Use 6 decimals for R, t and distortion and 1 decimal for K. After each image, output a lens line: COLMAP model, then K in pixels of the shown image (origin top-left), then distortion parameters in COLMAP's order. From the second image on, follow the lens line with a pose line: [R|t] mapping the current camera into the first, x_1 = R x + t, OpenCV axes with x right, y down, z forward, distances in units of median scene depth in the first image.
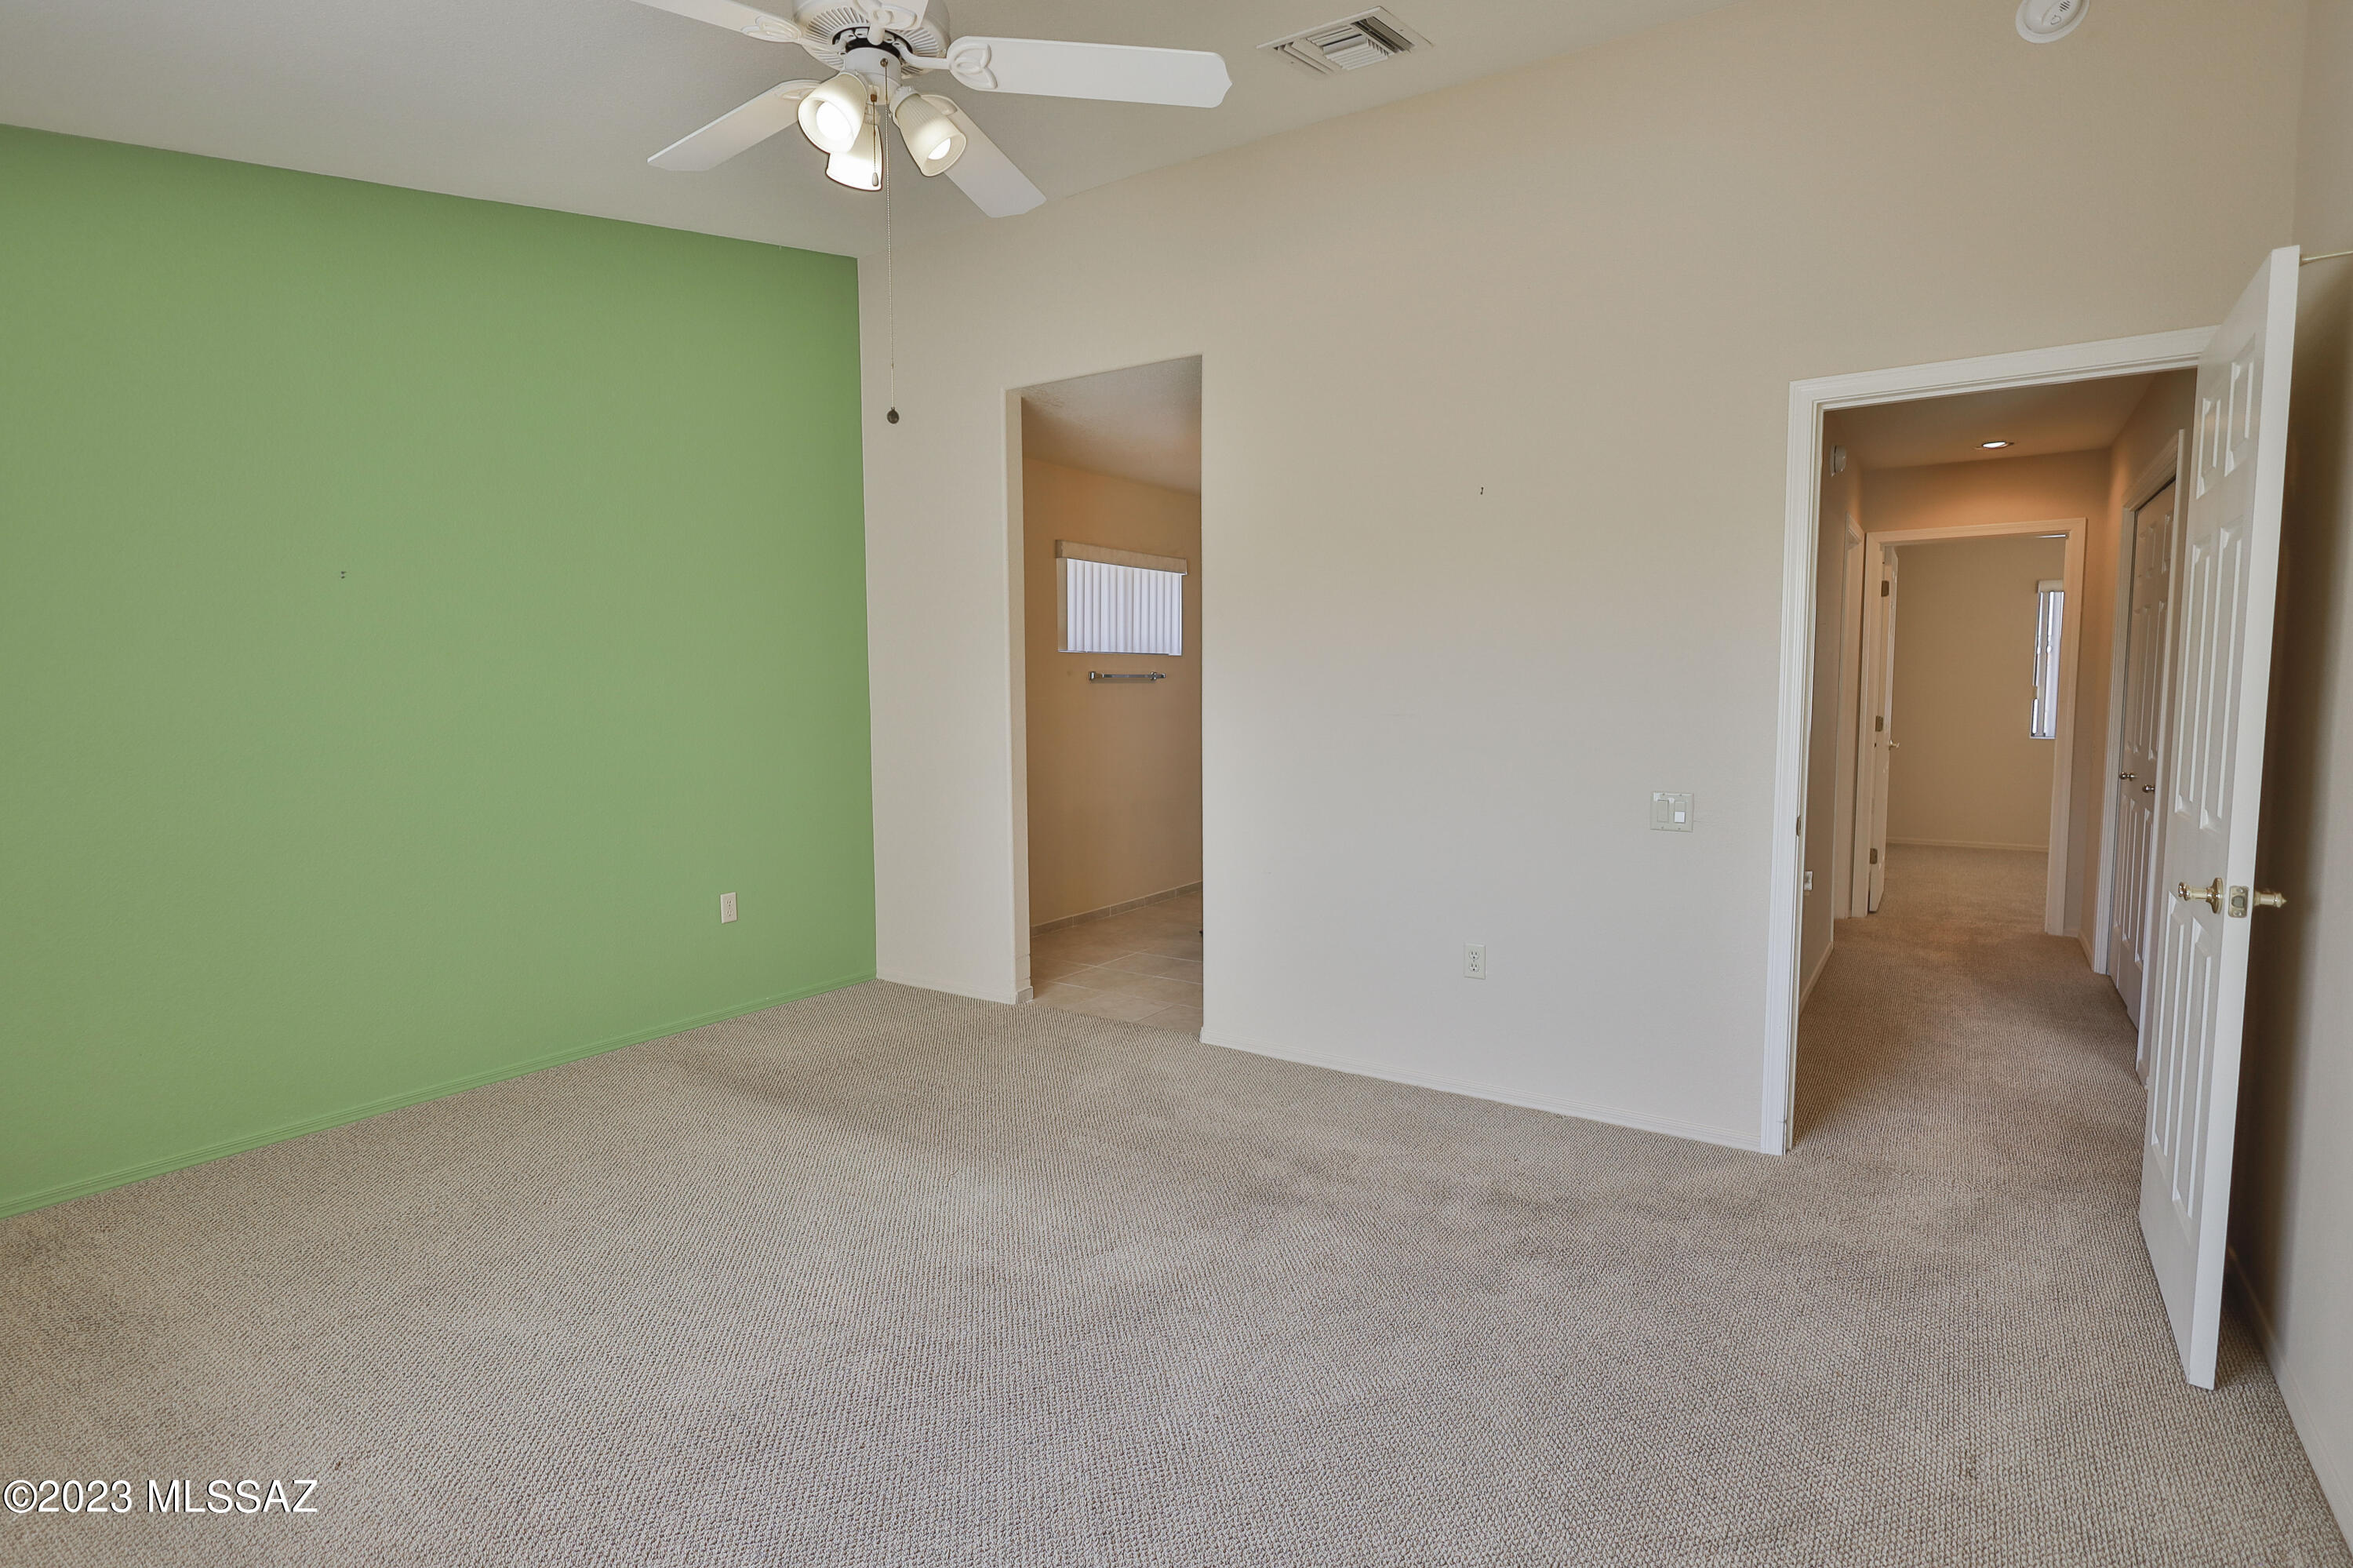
lens RADIAL K [[1150.1, 0, 1176.5], [0, 1150.1, 784.0], [0, 0, 1]] dist [-0.000086, 0.000043]
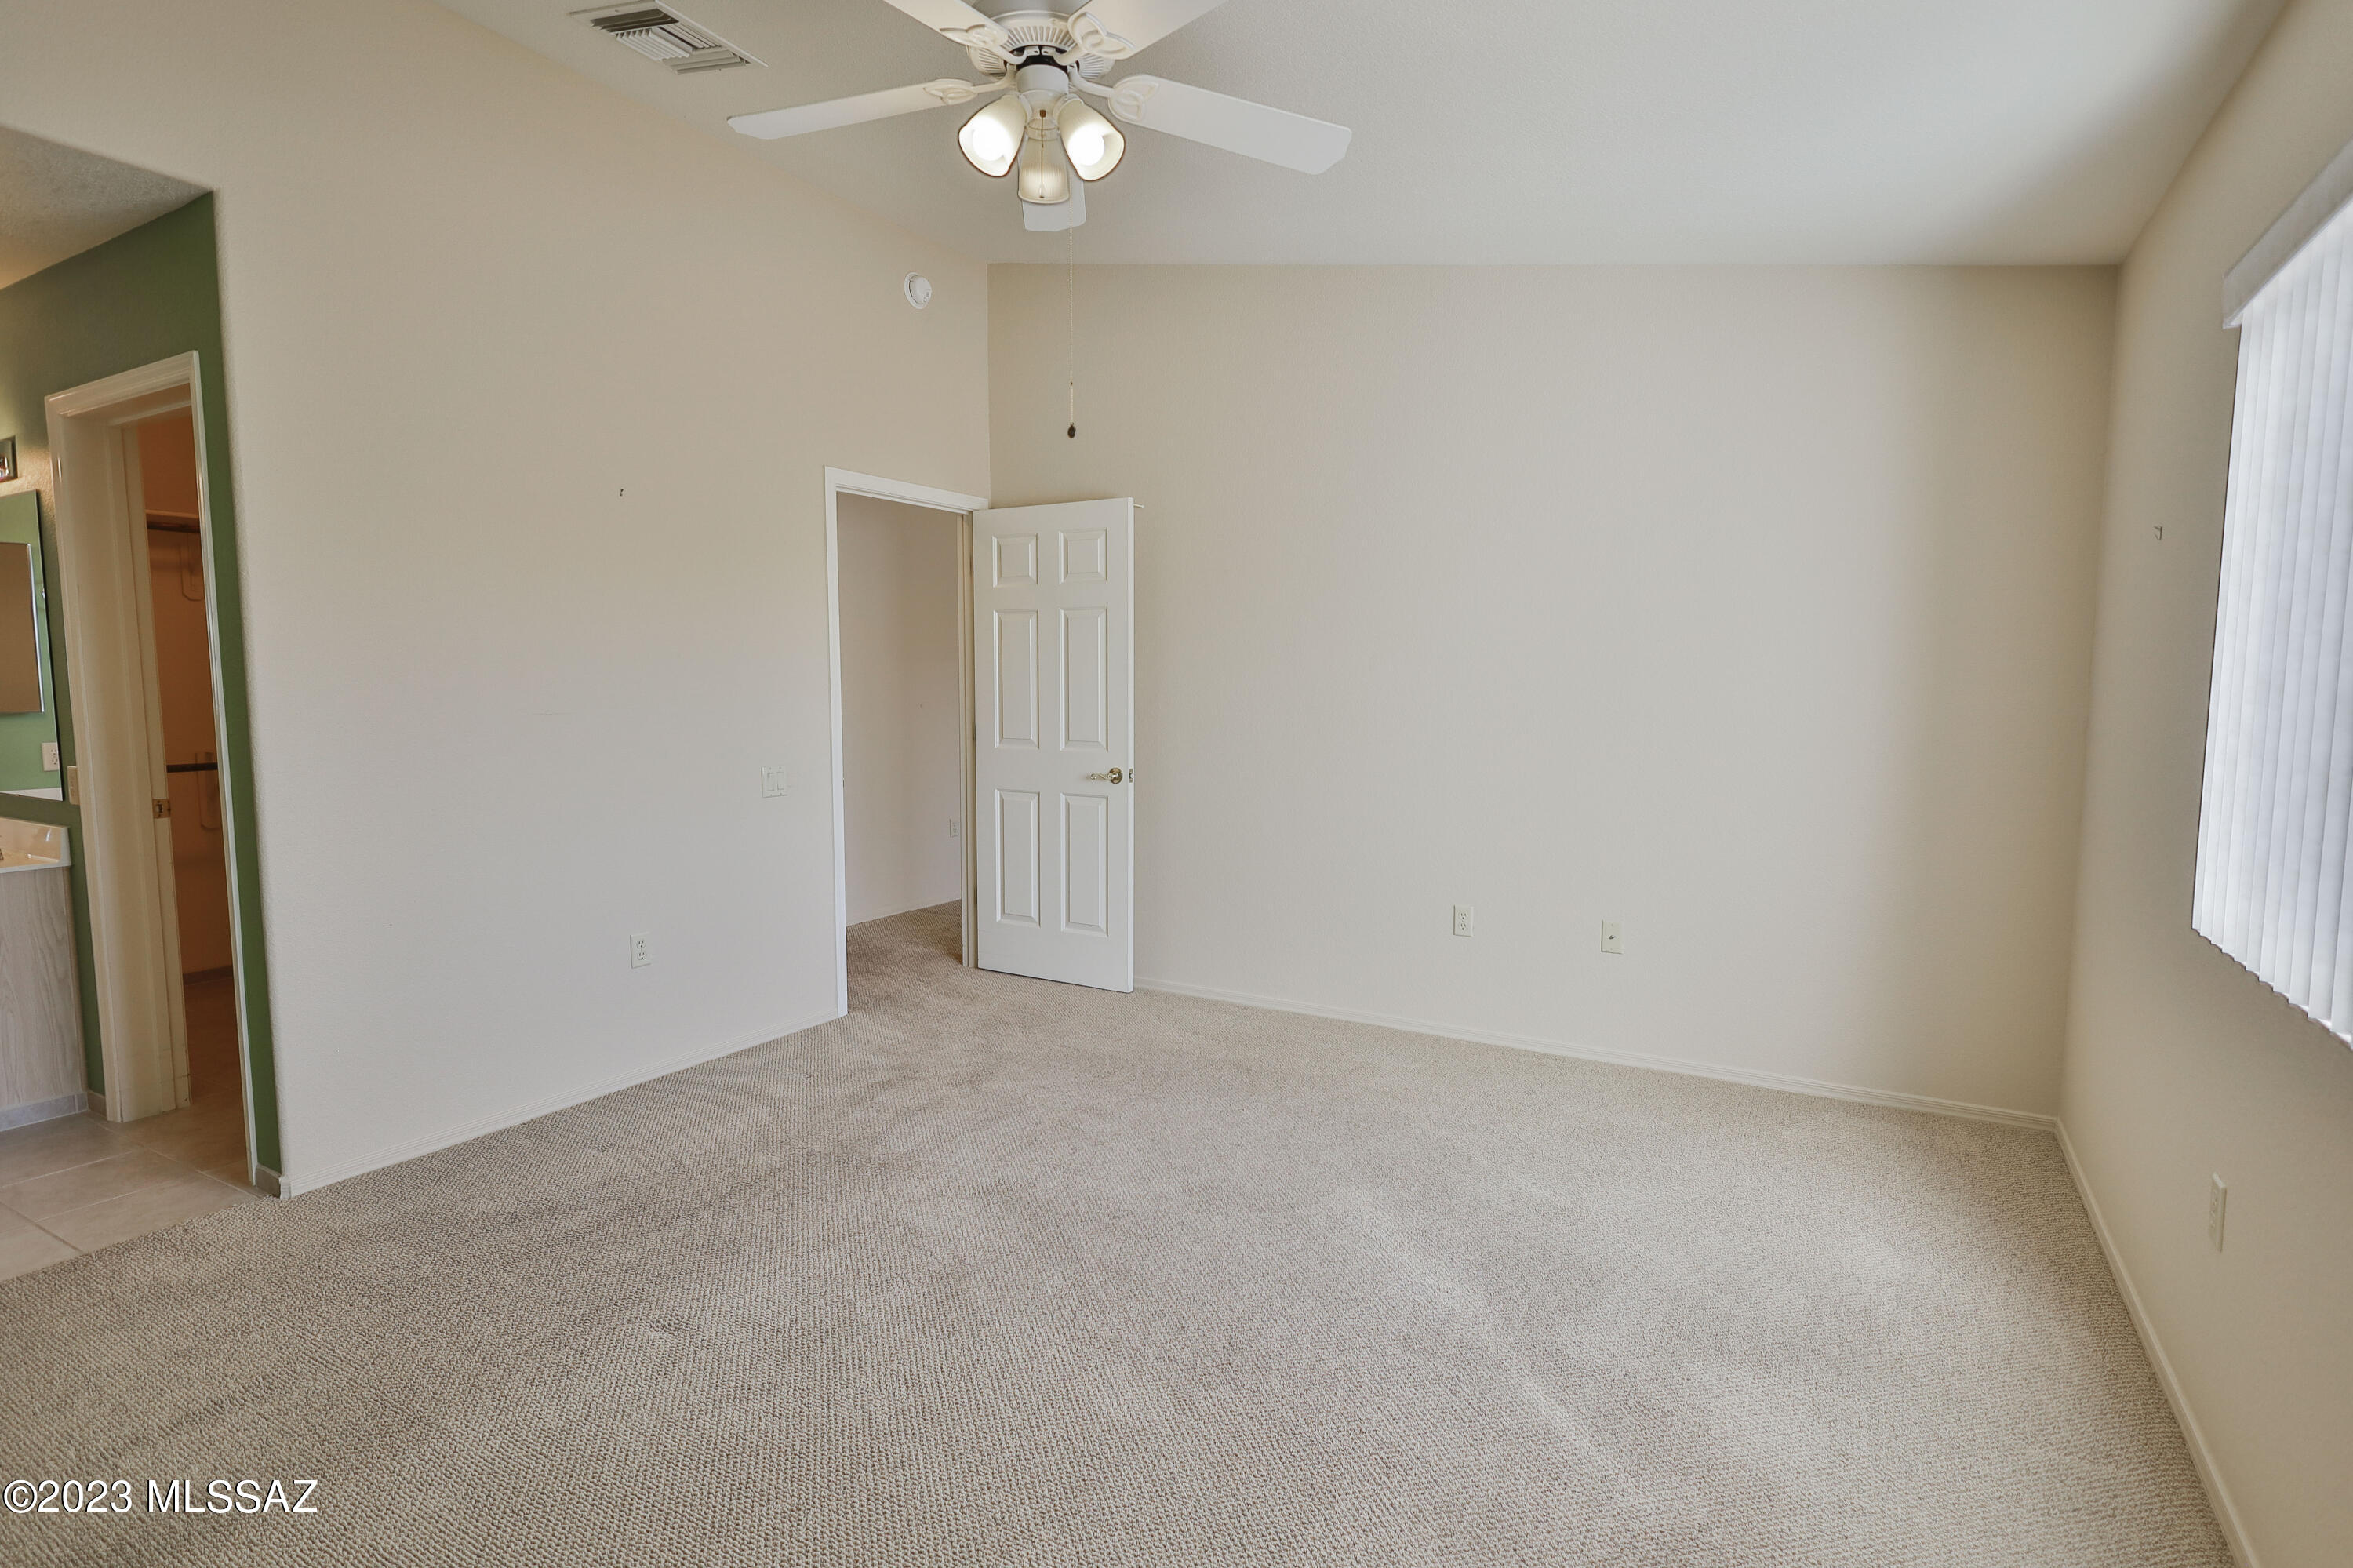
lens RADIAL K [[1150.1, 0, 1176.5], [0, 1150.1, 784.0], [0, 0, 1]] dist [-0.000086, 0.000043]
pose [[-0.043265, -0.077784, 0.996031, -0.910871], [0.082713, 0.993263, 0.081161, -0.043159], [-0.995634, 0.085896, -0.036540, 0.649483]]
